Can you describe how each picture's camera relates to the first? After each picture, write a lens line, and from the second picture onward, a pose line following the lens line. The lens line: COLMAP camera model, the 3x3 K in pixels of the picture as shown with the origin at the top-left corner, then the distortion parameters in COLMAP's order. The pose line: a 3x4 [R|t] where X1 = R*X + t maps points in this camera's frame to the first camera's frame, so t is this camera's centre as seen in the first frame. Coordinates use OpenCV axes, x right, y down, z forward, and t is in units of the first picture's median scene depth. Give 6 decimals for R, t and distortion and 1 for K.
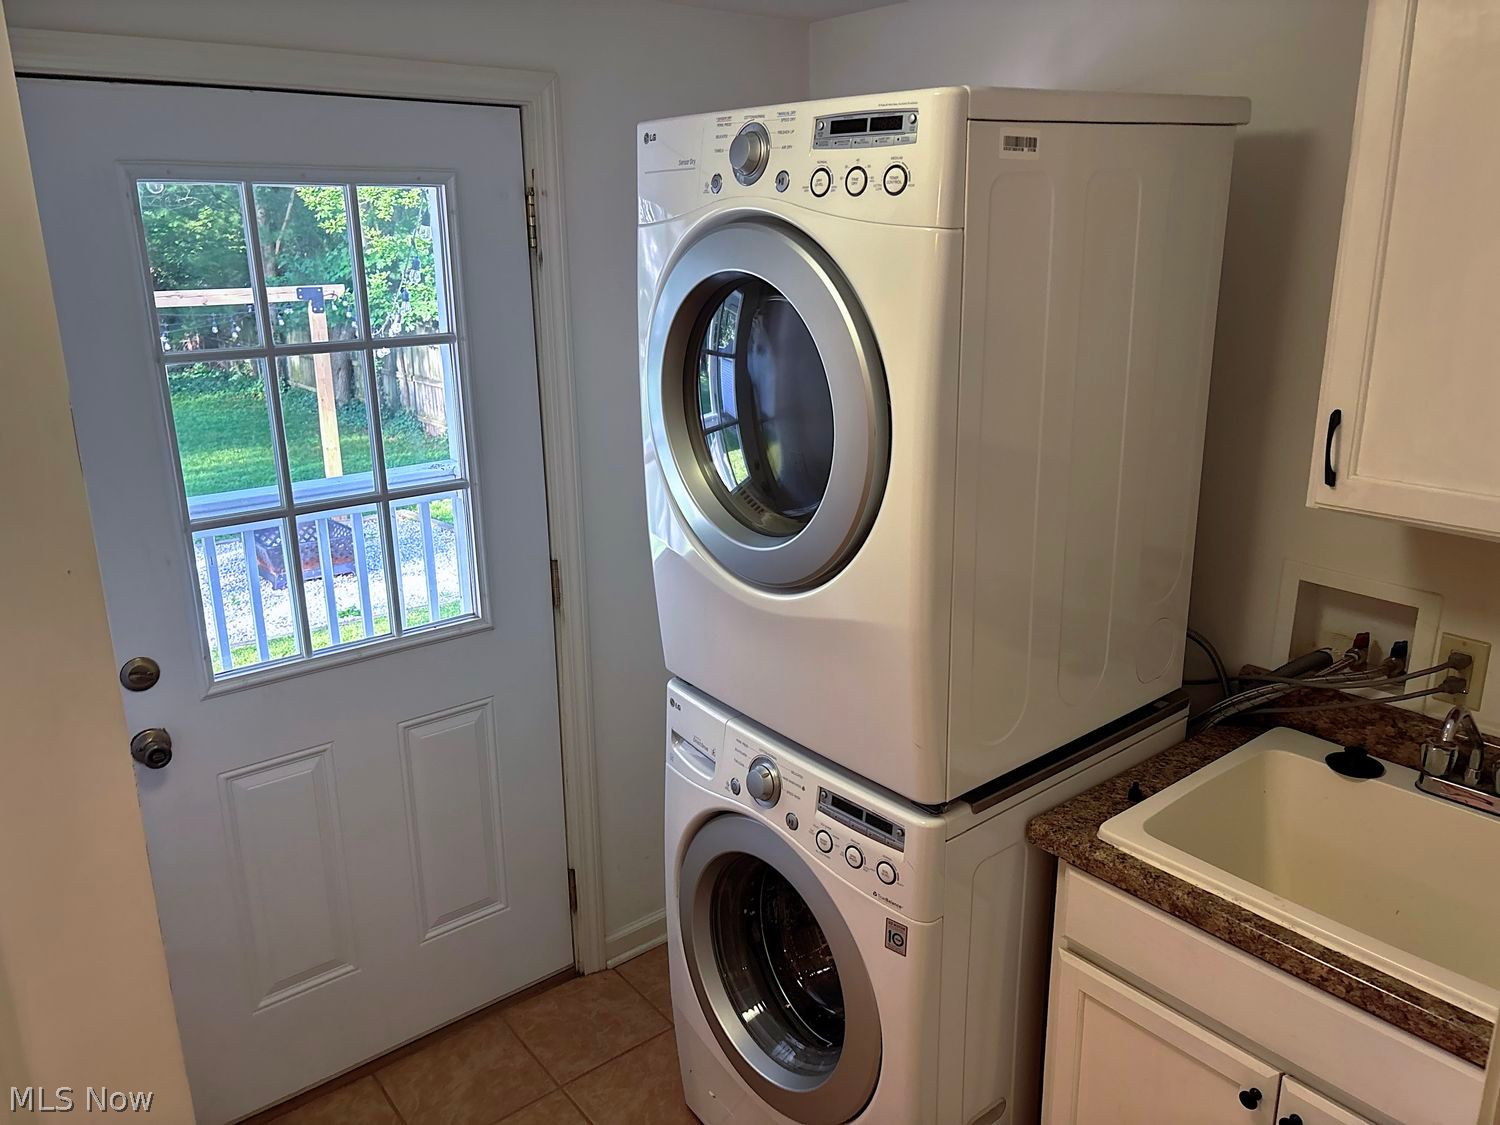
lens RADIAL K [[1131.8, 0, 722.3], [0, 1131.8, 501.8], [0, 0, 1]] dist [0.059920, -0.073878]
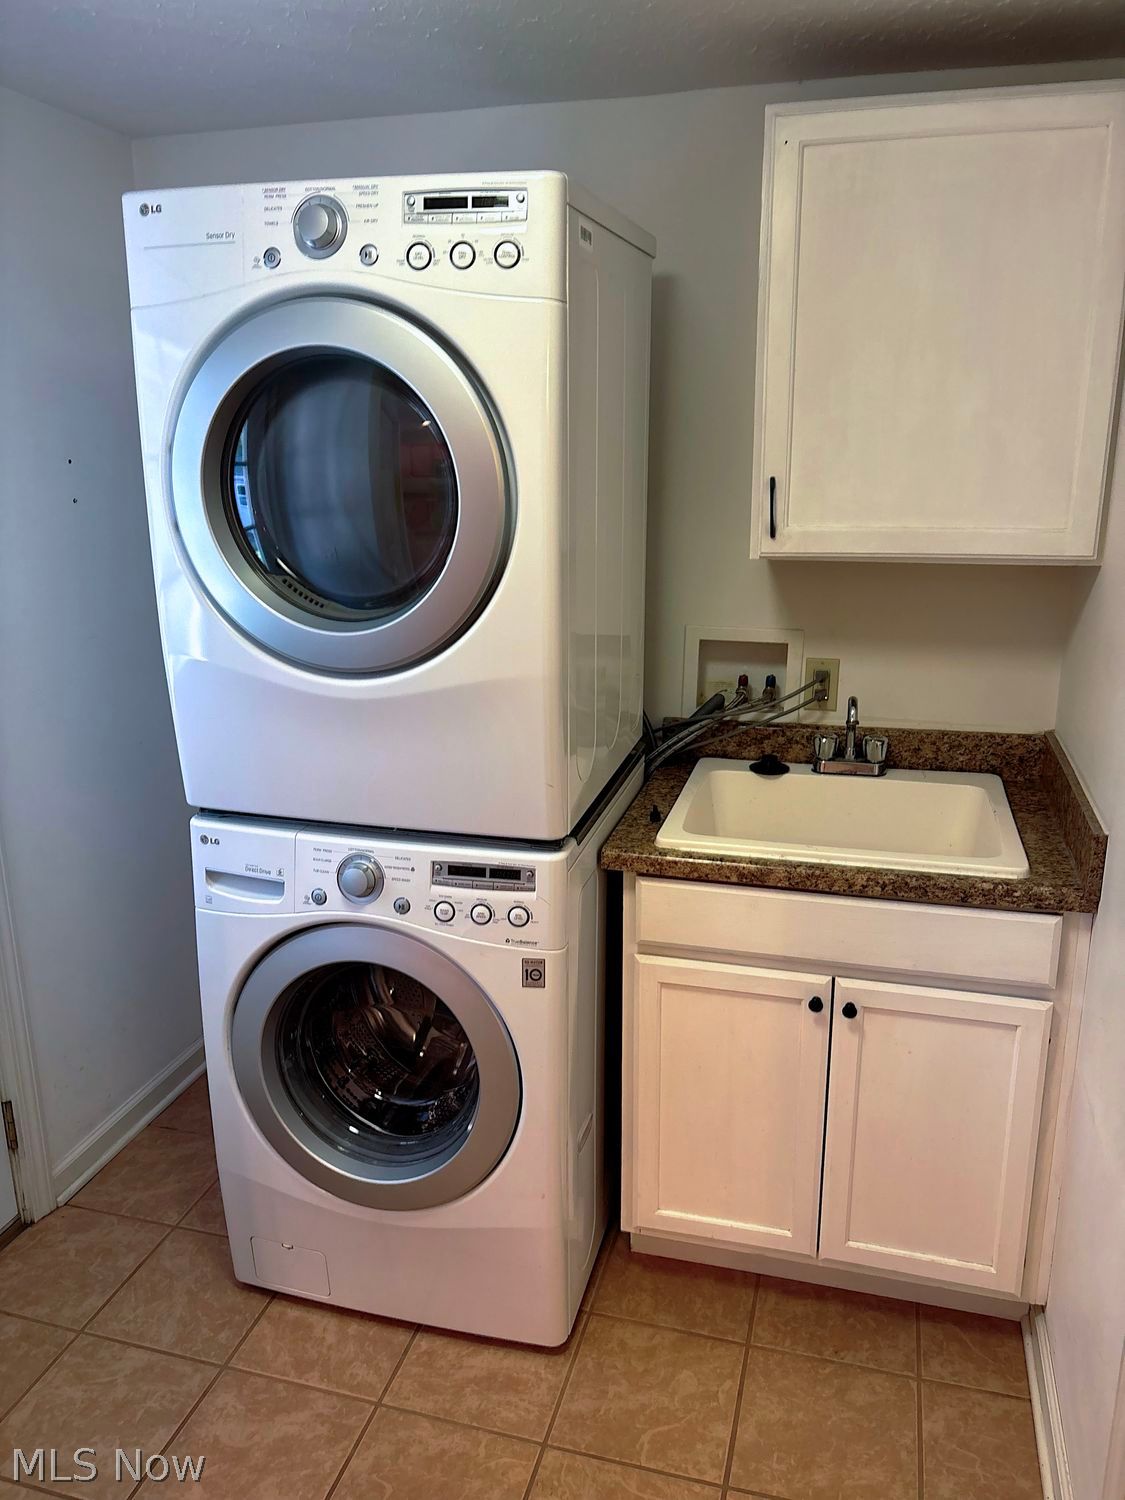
lens RADIAL K [[1131.8, 0, 584.7], [0, 1131.8, 688.5], [0, 0, 1]] dist [0.059920, -0.073878]
pose [[0.805091, -0.119710, 0.580946, -0.376833], [0.133423, 0.990872, 0.019279, 0.093799], [-0.577951, 0.061990, 0.813713, 0.075744]]
